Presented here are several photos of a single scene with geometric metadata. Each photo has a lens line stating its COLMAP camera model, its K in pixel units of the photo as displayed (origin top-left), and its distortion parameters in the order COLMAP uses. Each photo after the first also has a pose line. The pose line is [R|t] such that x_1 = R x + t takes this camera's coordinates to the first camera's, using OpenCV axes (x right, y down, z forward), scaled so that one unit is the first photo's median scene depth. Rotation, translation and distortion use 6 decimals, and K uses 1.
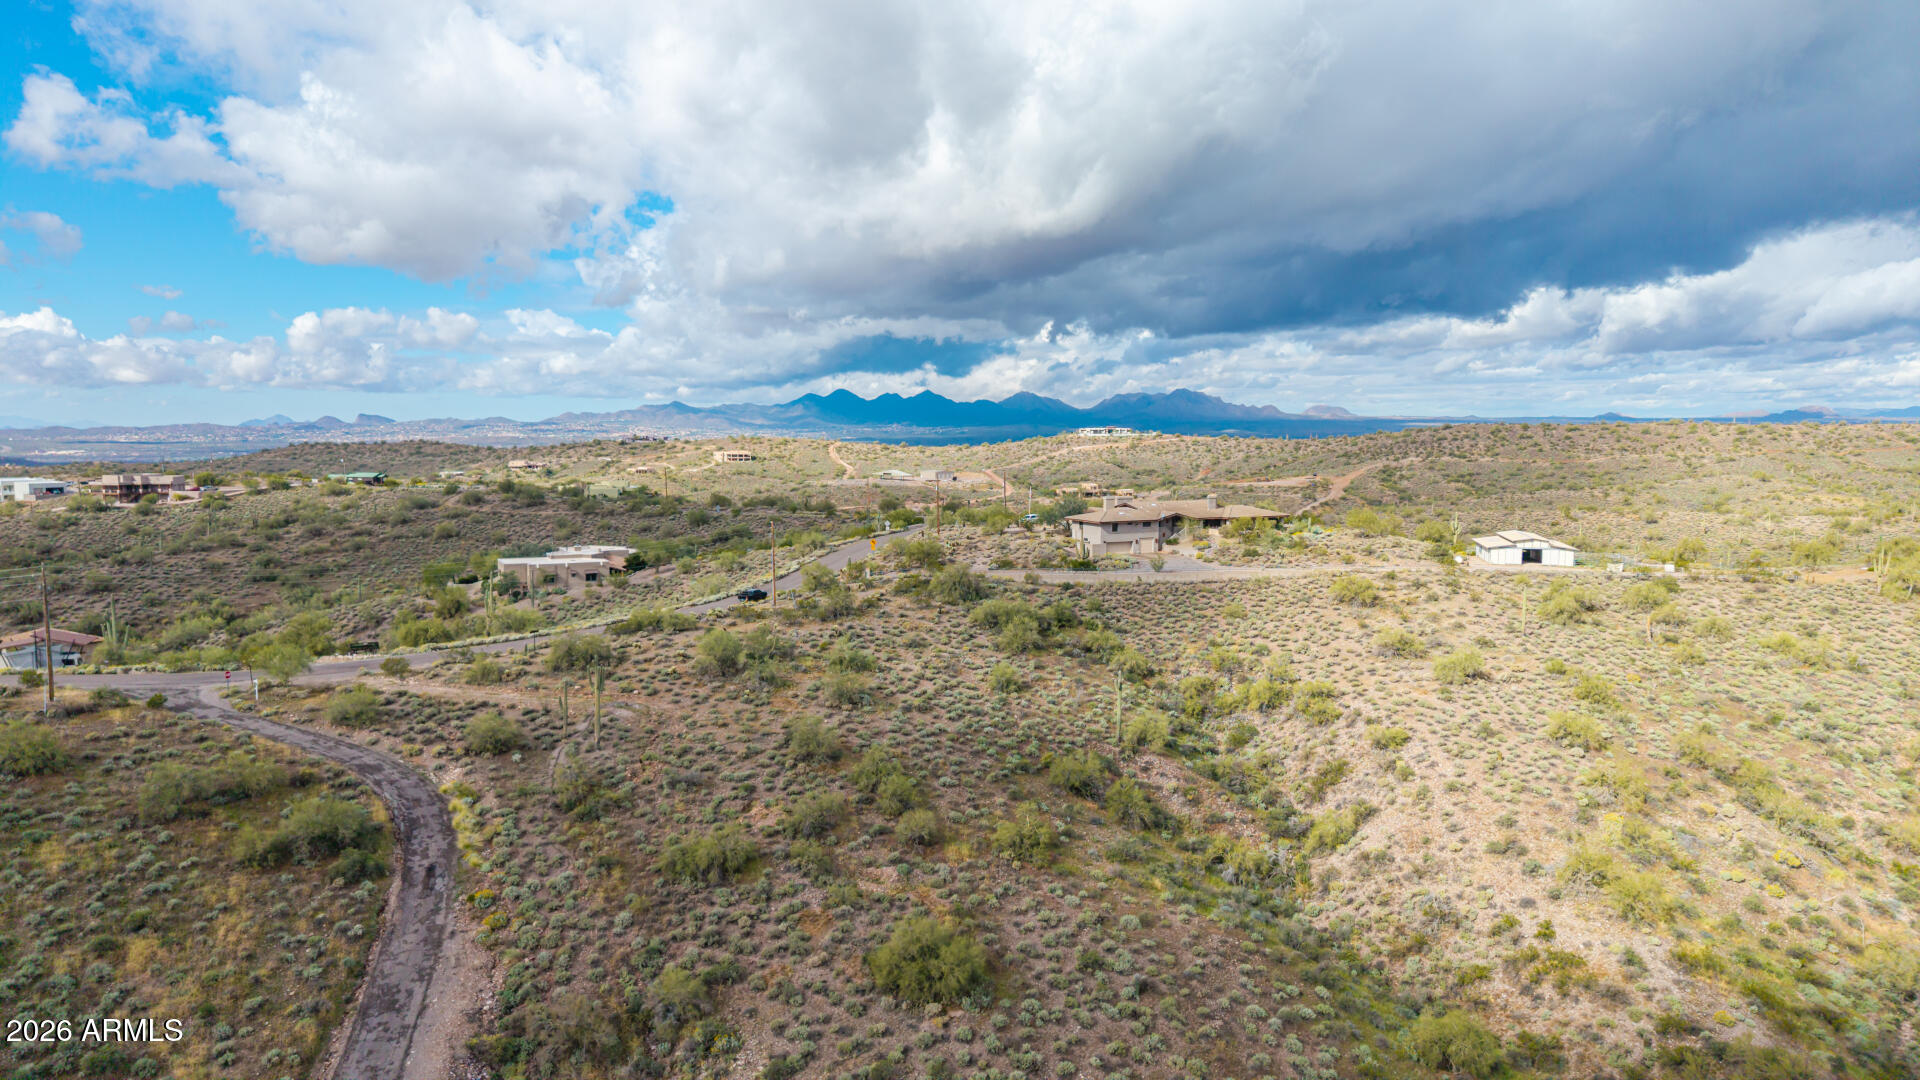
lens RADIAL K [[1281.6, 0, 965.3], [0, 1281.6, 534.7], [0, 0, 1]] dist [0.025964, -0.026086]
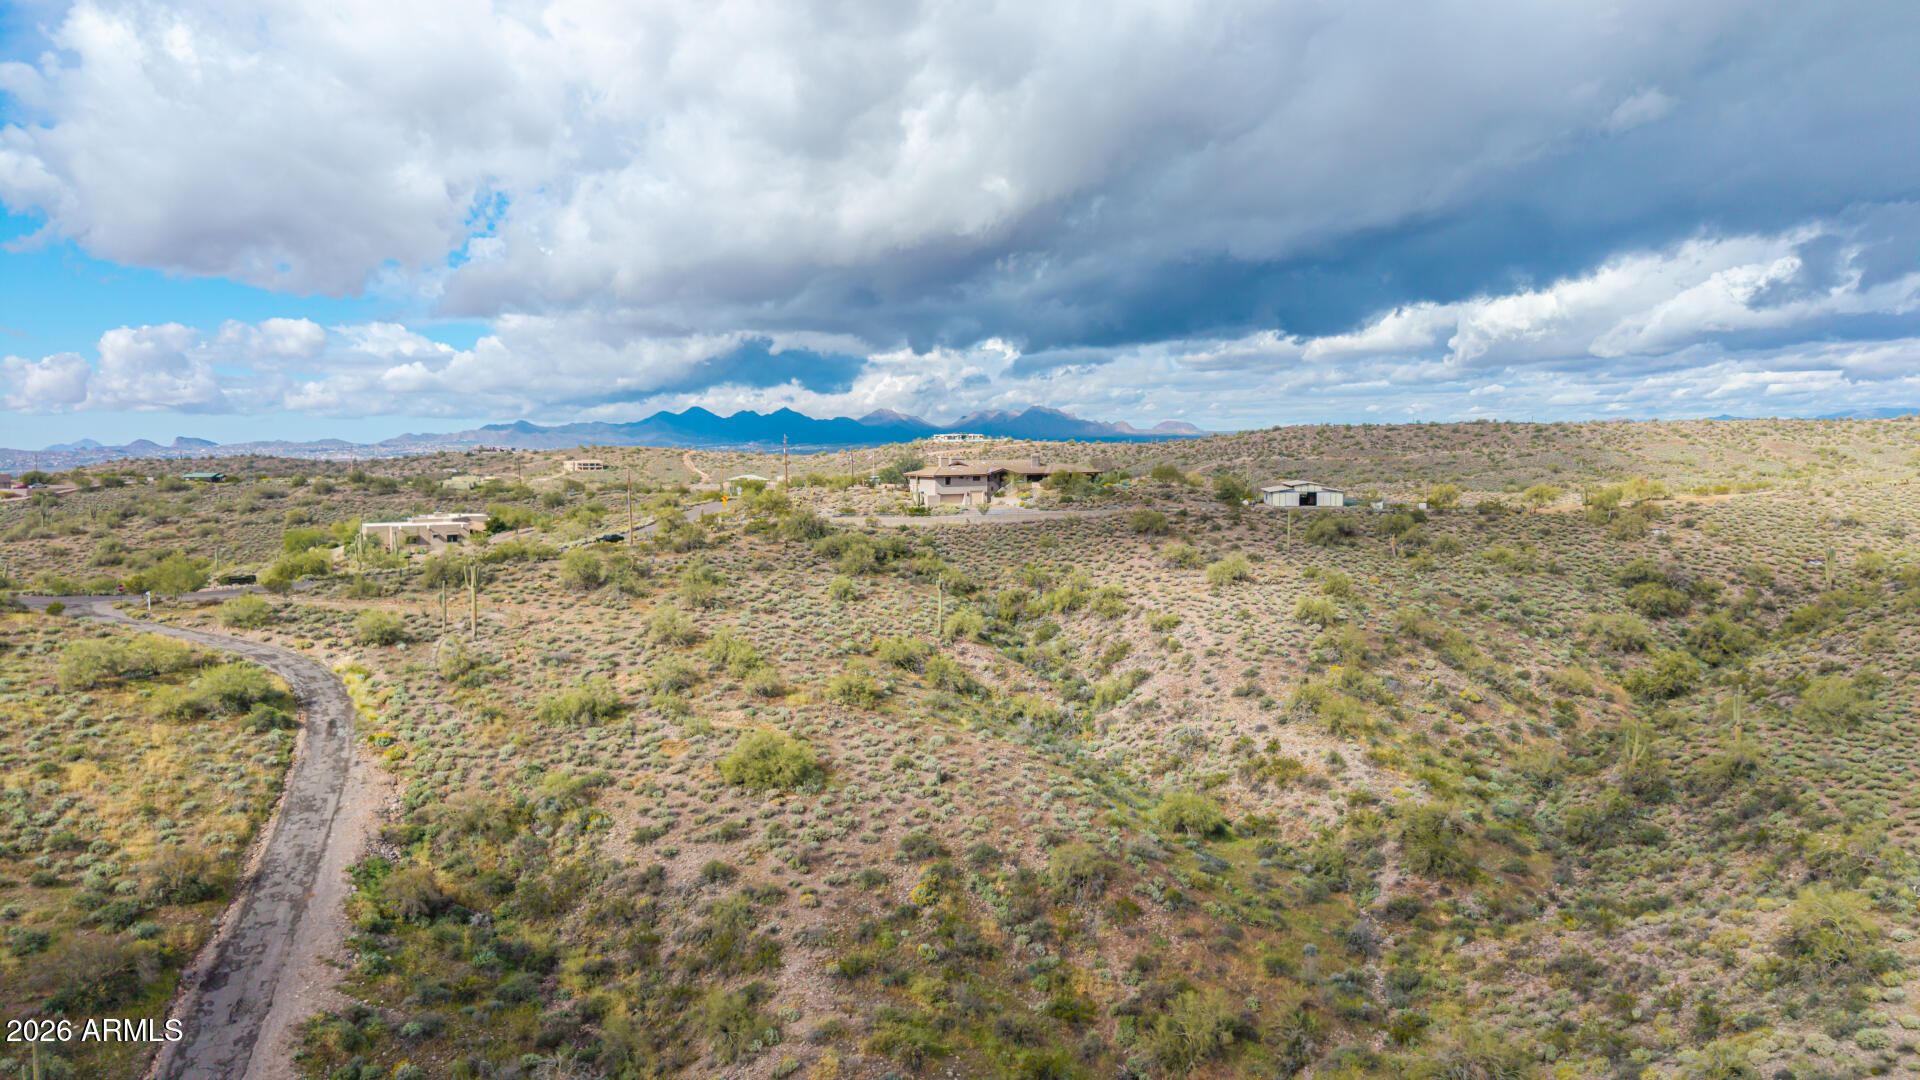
lens RADIAL K [[1281.6, 0, 965.3], [0, 1281.6, 534.7], [0, 0, 1]] dist [0.025964, -0.026086]
pose [[0.993993, -0.017153, 0.108096, 0.024303], [0.018654, 0.999743, -0.012893, 0.110982], [-0.107847, 0.014832, 0.994057, -0.195981]]
